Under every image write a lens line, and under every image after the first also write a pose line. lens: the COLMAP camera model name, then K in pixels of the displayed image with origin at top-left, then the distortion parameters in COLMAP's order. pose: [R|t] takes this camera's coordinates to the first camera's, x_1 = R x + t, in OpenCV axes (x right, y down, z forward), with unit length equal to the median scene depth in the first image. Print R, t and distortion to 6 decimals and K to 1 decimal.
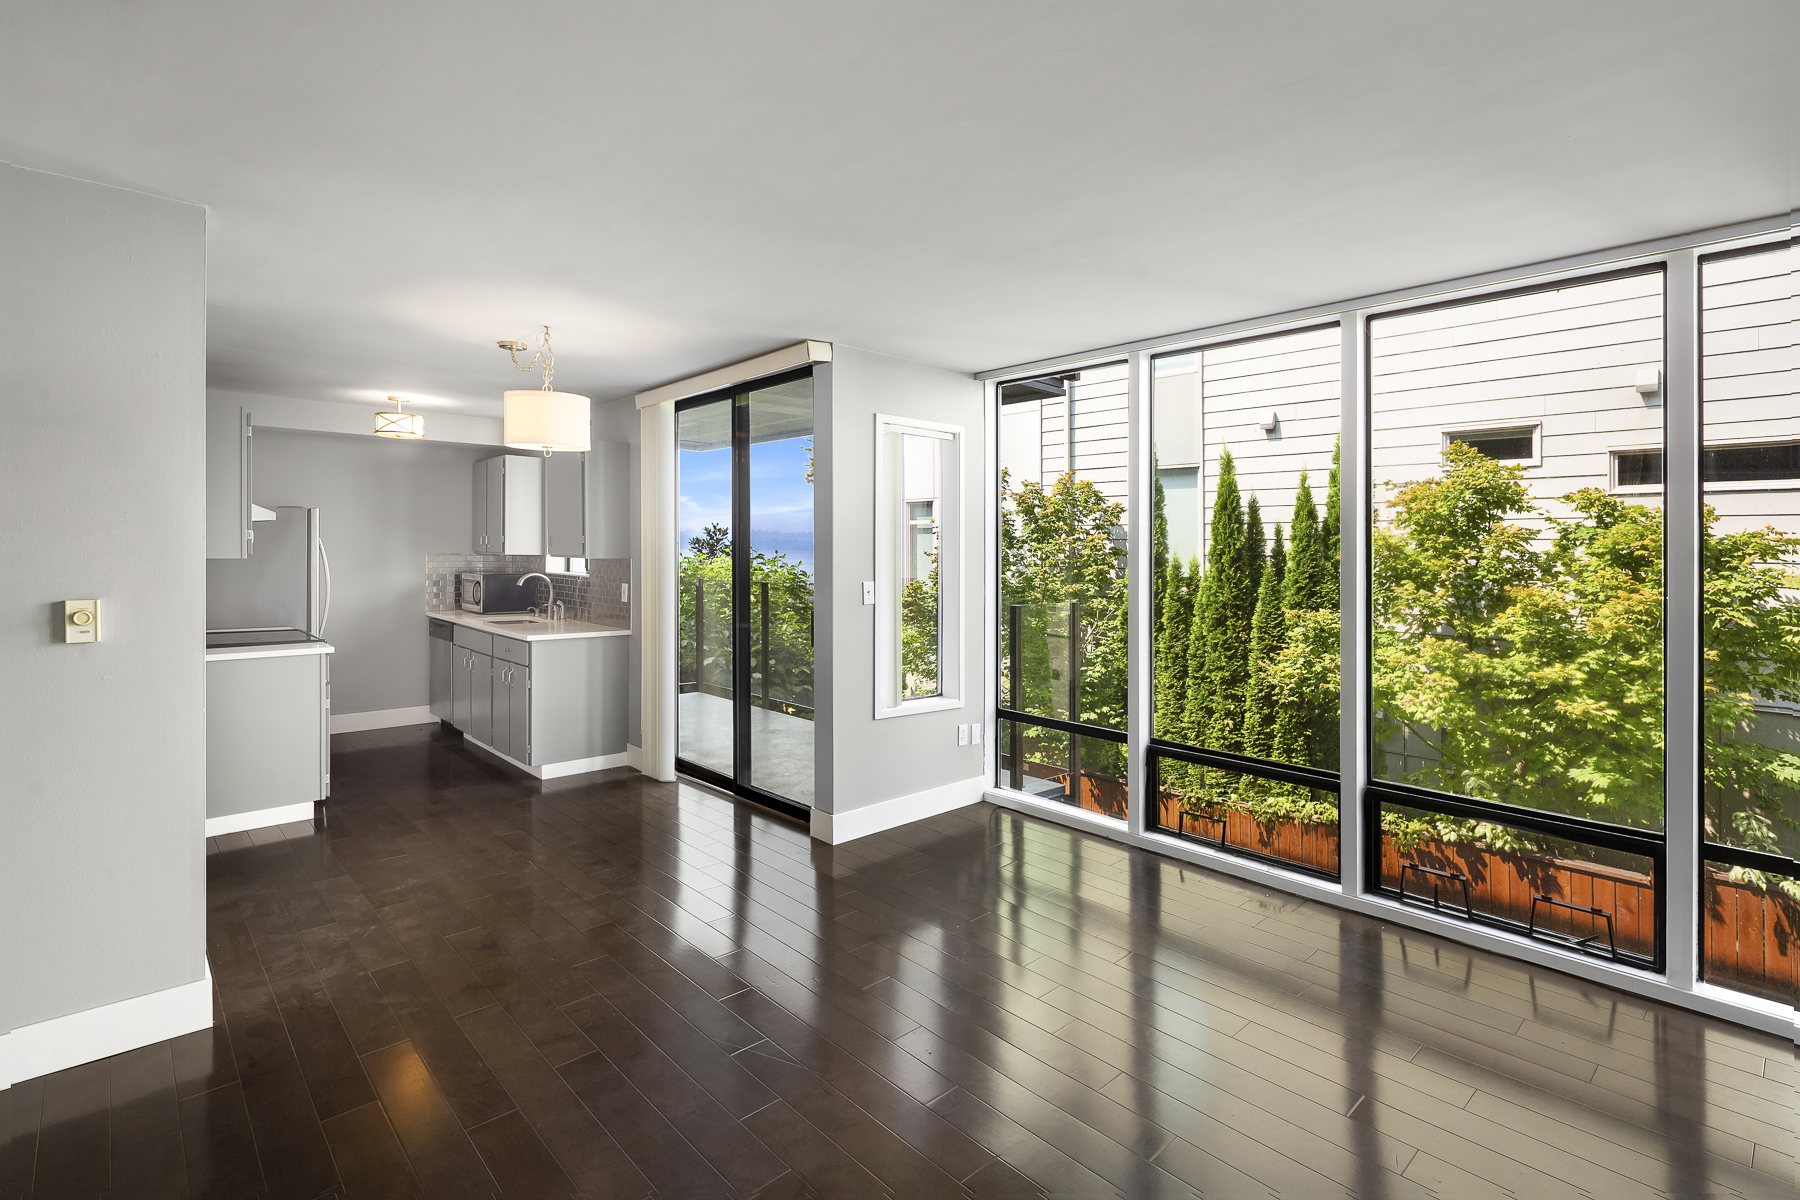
lens RADIAL K [[885.2, 0, 914.8], [0, 885.2, 569.0], [0, 0, 1]] dist [-0.007209, 0.000813]
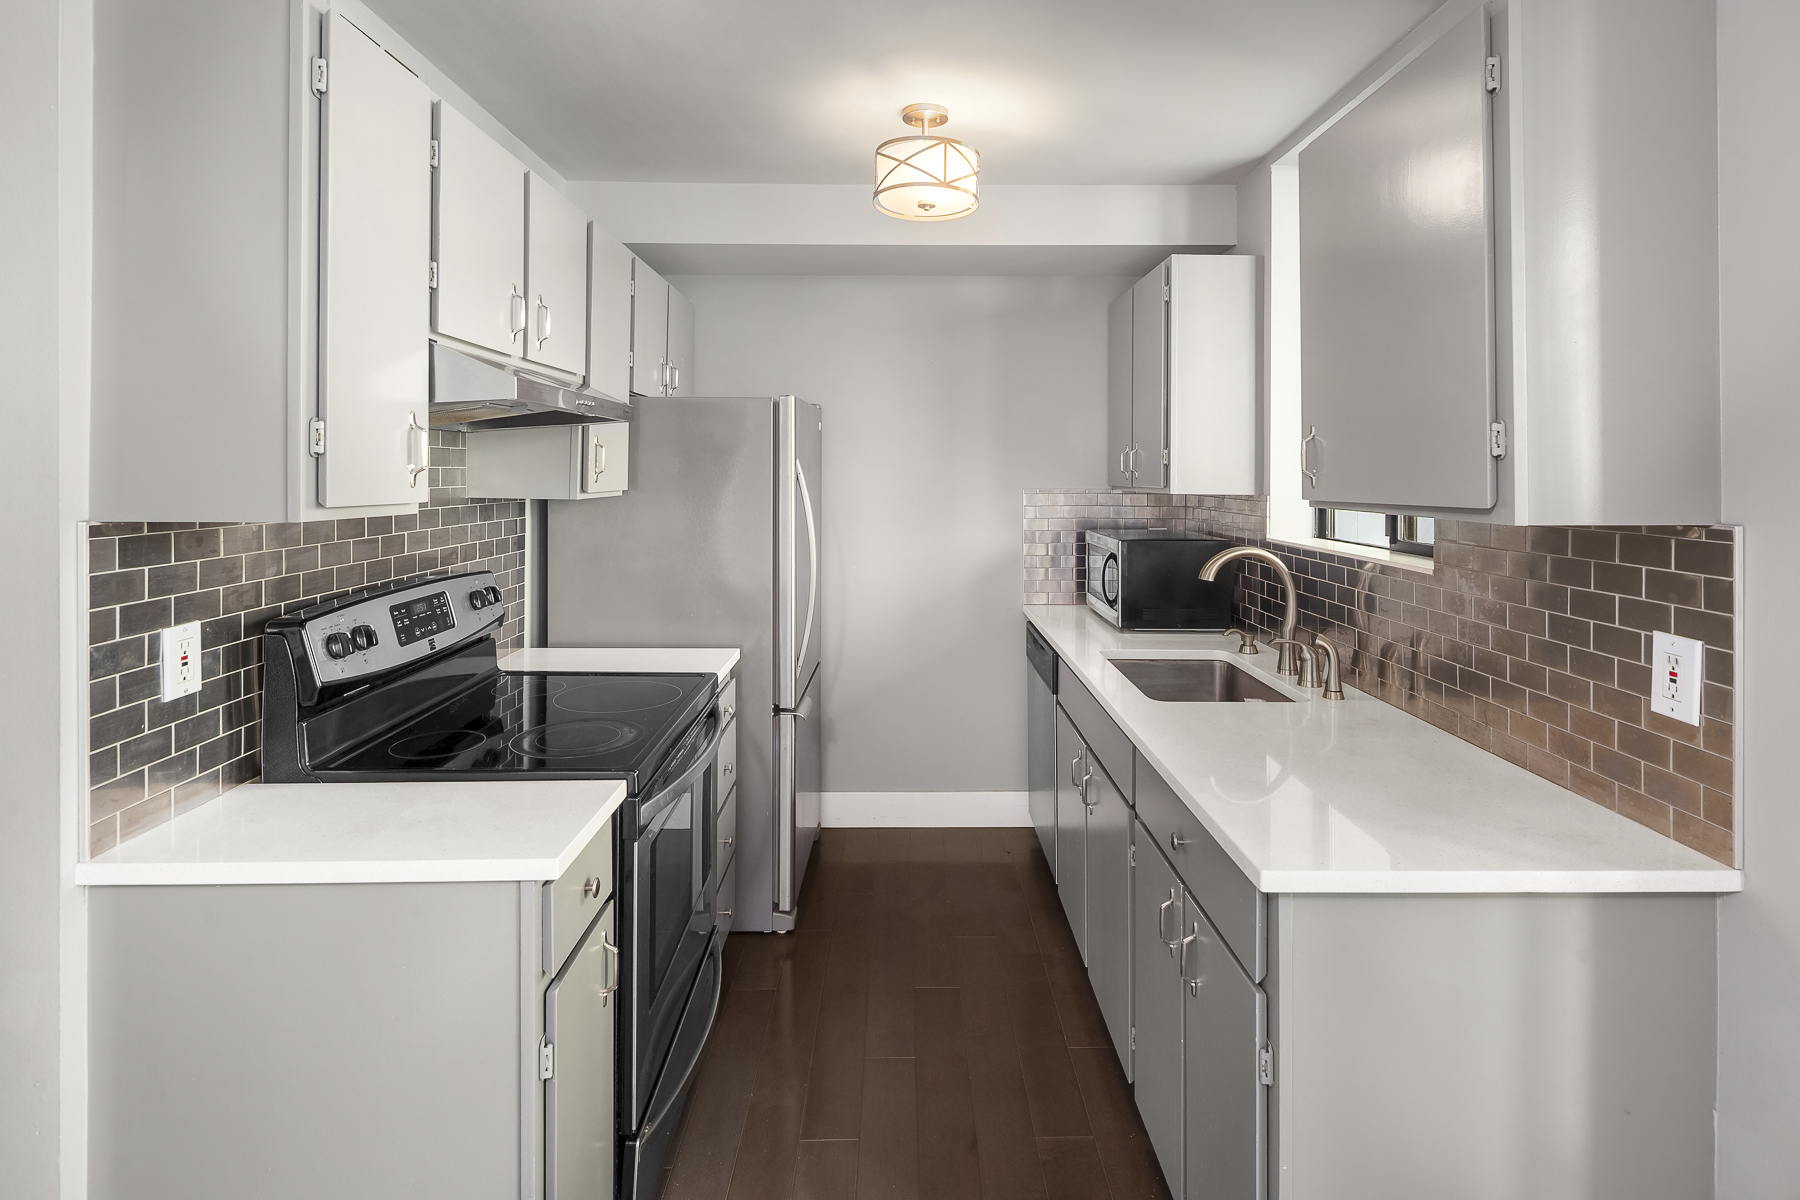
lens RADIAL K [[885.2, 0, 920.4], [0, 885.2, 456.0], [0, 0, 1]] dist [-0.007209, 0.000813]
pose [[0.756749, -0.023040, -0.653300, -0.313444], [-0.007946, 0.998981, -0.044436, -0.016700], [0.653657, 0.038818, 0.755794, 0.680035]]
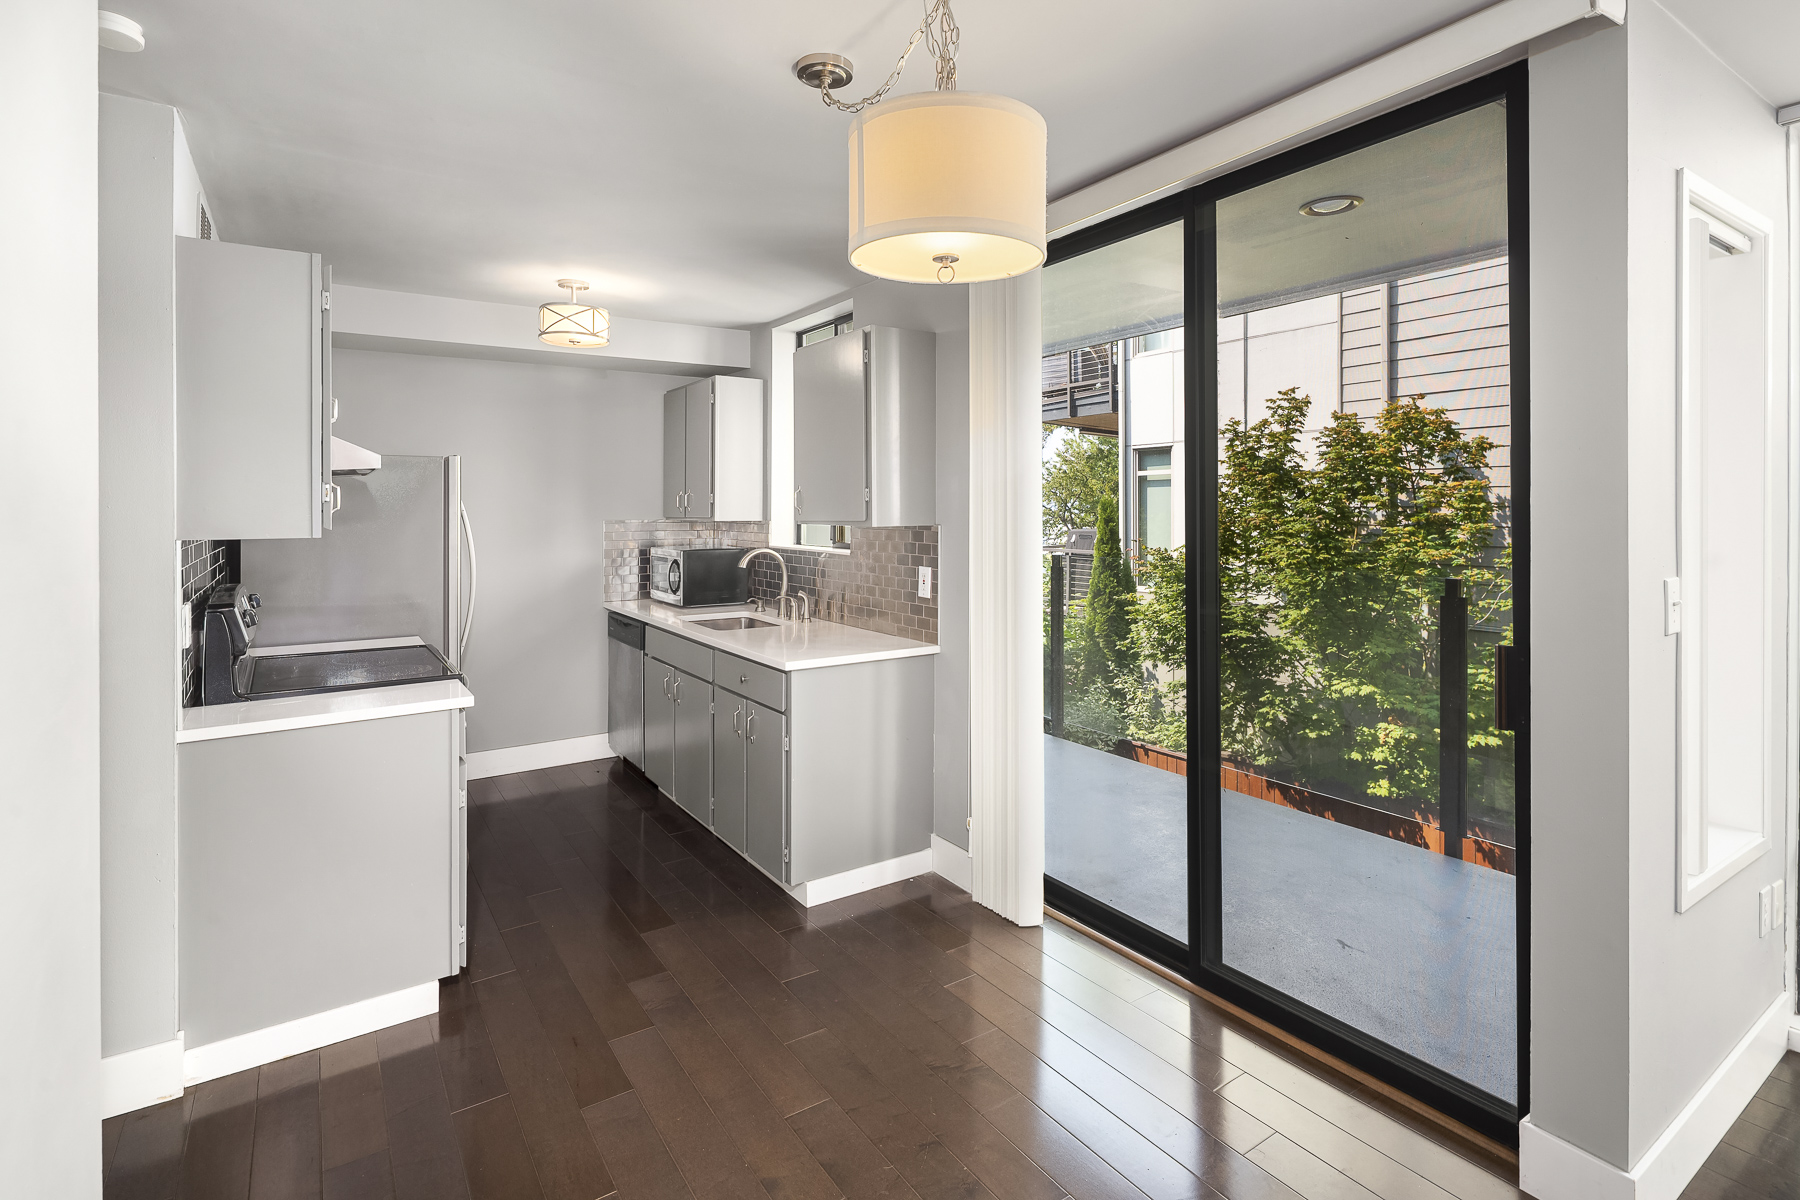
lens RADIAL K [[885.2, 0, 912.4], [0, 885.2, 504.4], [0, 0, 1]] dist [-0.007209, 0.000813]
pose [[0.989810, -0.017006, -0.141376, -0.240344], [0.013209, 0.999528, -0.027750, -0.009099], [0.141781, 0.025600, 0.989567, 0.384412]]
